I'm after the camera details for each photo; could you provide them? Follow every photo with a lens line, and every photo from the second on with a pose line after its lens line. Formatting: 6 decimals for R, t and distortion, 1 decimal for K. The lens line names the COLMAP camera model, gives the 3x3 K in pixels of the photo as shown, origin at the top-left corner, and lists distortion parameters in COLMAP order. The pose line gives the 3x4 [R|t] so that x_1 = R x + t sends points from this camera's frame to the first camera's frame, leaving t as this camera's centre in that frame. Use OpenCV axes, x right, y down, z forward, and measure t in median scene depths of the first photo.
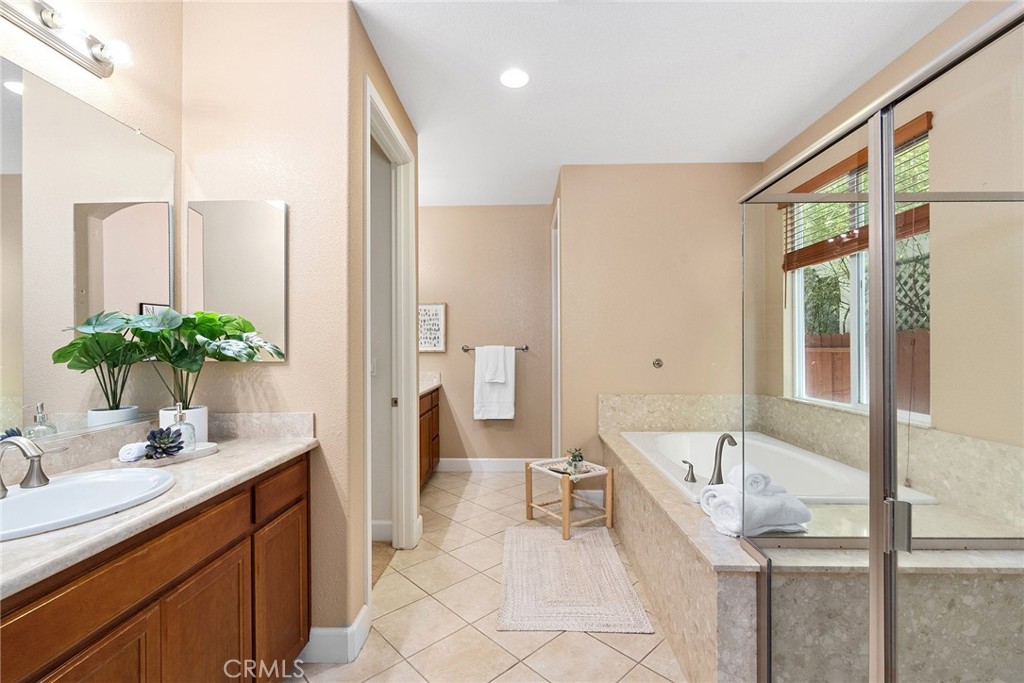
lens RADIAL K [[452.7, 0, 502.8], [0, 452.7, 344.5], [0, 0, 1]] dist [-0.004922, 0.001143]
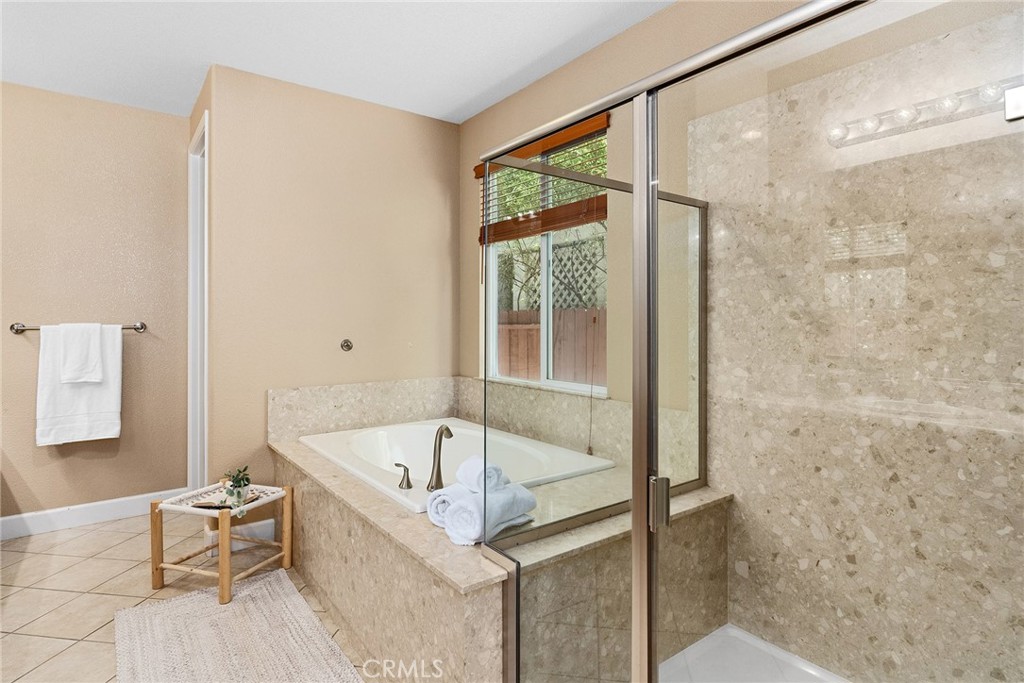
lens RADIAL K [[547.9, 0, 510.0], [0, 547.9, 318.1], [0, 0, 1]] dist [-0.002905, -0.000015]
pose [[0.778742, 0.003775, 0.627333, -0.056656], [-0.001076, 0.999988, -0.004682, -0.002830], [-0.627343, 0.002971, 0.778737, 0.084137]]
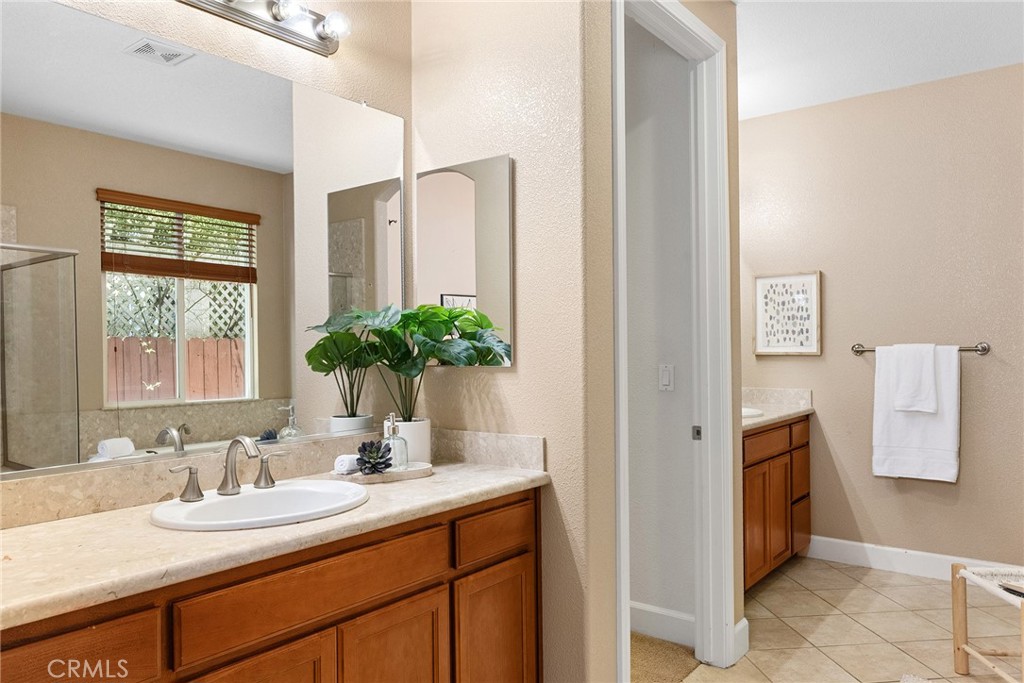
lens RADIAL K [[717.0, 0, 500.8], [0, 717.0, 345.5], [0, 0, 1]] dist [-0.001292, 0.008294]
pose [[0.803334, -0.002934, -0.595522, 0.173593], [0.005700, 0.999980, 0.002762, -0.001008], [0.595502, -0.005613, 0.803334, 0.019332]]
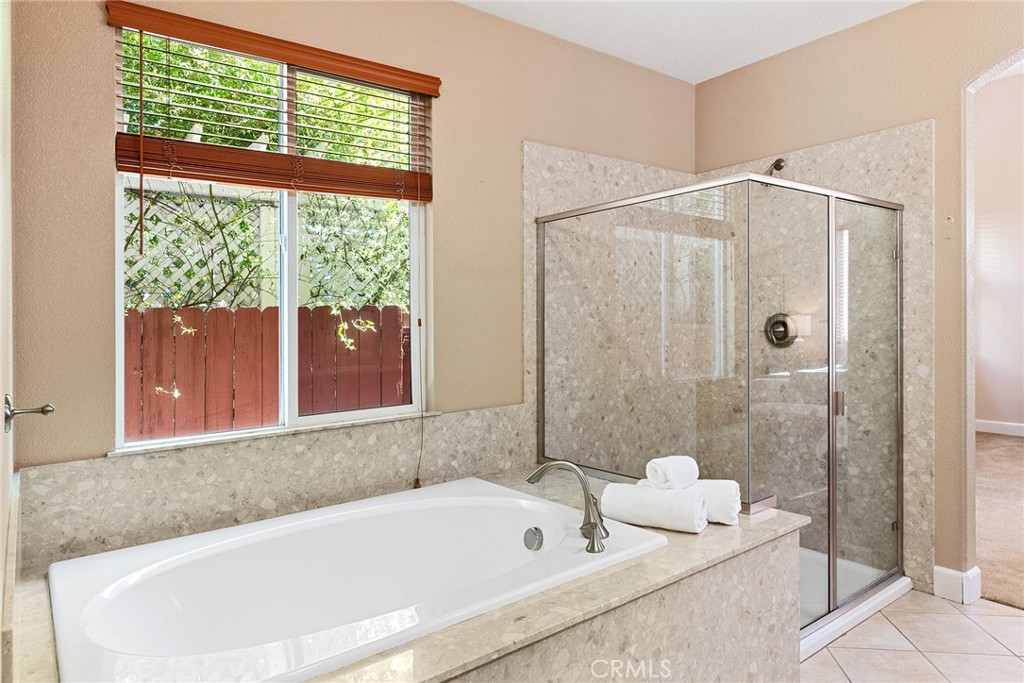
lens RADIAL K [[633.9, 0, 510.9], [0, 633.9, 336.8], [0, 0, 1]] dist [-0.007126, 0.000762]
pose [[-0.645850, -0.001173, 0.763463, -0.126043], [0.024886, 0.999435, 0.022587, -0.000940], [-0.763058, 0.033587, -0.645456, 1.342029]]
